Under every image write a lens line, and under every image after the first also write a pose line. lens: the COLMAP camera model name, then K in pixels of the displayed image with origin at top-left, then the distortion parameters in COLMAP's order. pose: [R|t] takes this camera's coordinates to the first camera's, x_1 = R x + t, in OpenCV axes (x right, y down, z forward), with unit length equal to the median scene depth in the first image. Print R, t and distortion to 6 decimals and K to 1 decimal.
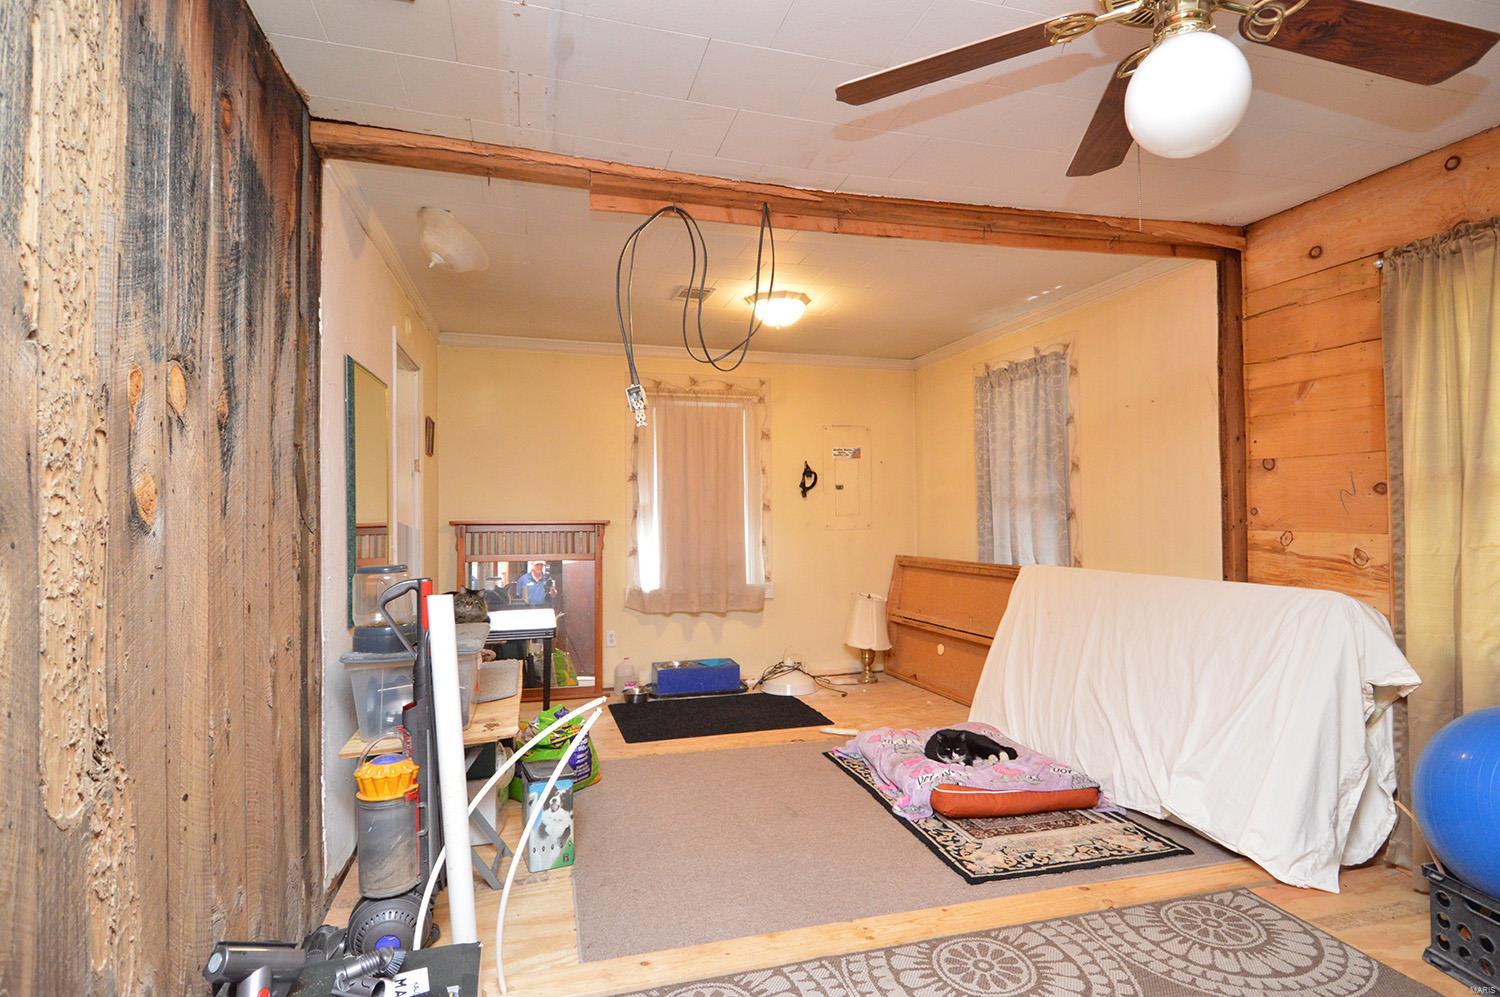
lens RADIAL K [[803.8, 0, 750.8], [0, 803.8, 495.9], [0, 0, 1]] dist [0.032494, -0.043958]
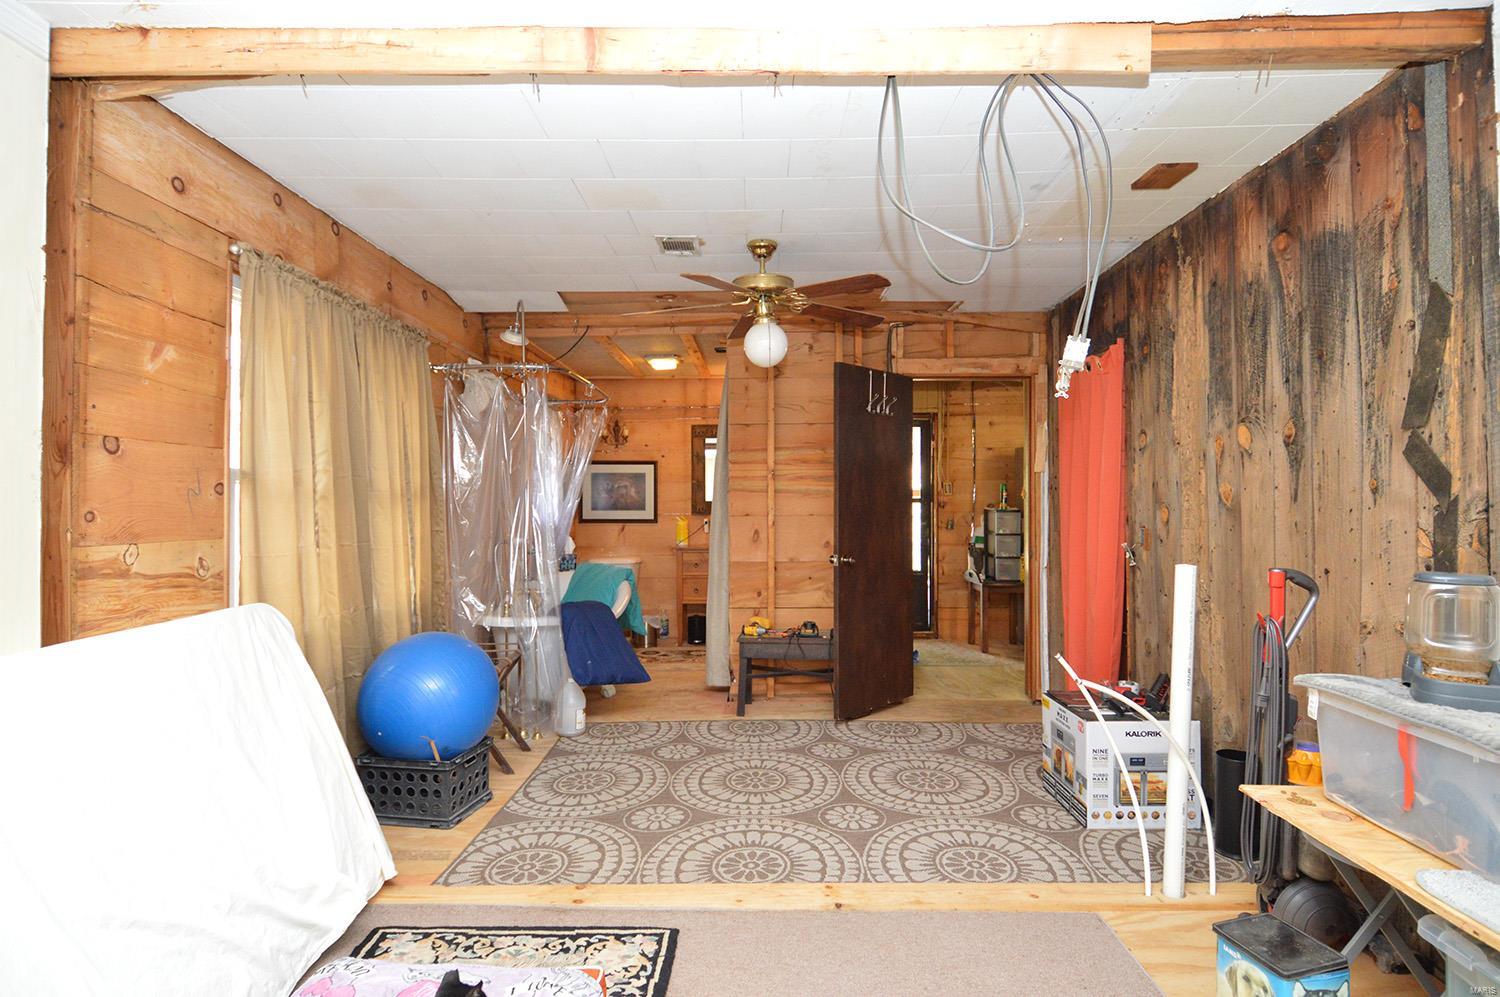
lens RADIAL K [[803.8, 0, 750.8], [0, 803.8, 495.9], [0, 0, 1]] dist [0.032494, -0.043958]
pose [[-0.964923, 0.016434, 0.262019, -0.040761], [0.009338, 0.999556, -0.028307, 0.029505], [-0.262368, -0.024867, -0.964647, 1.684660]]
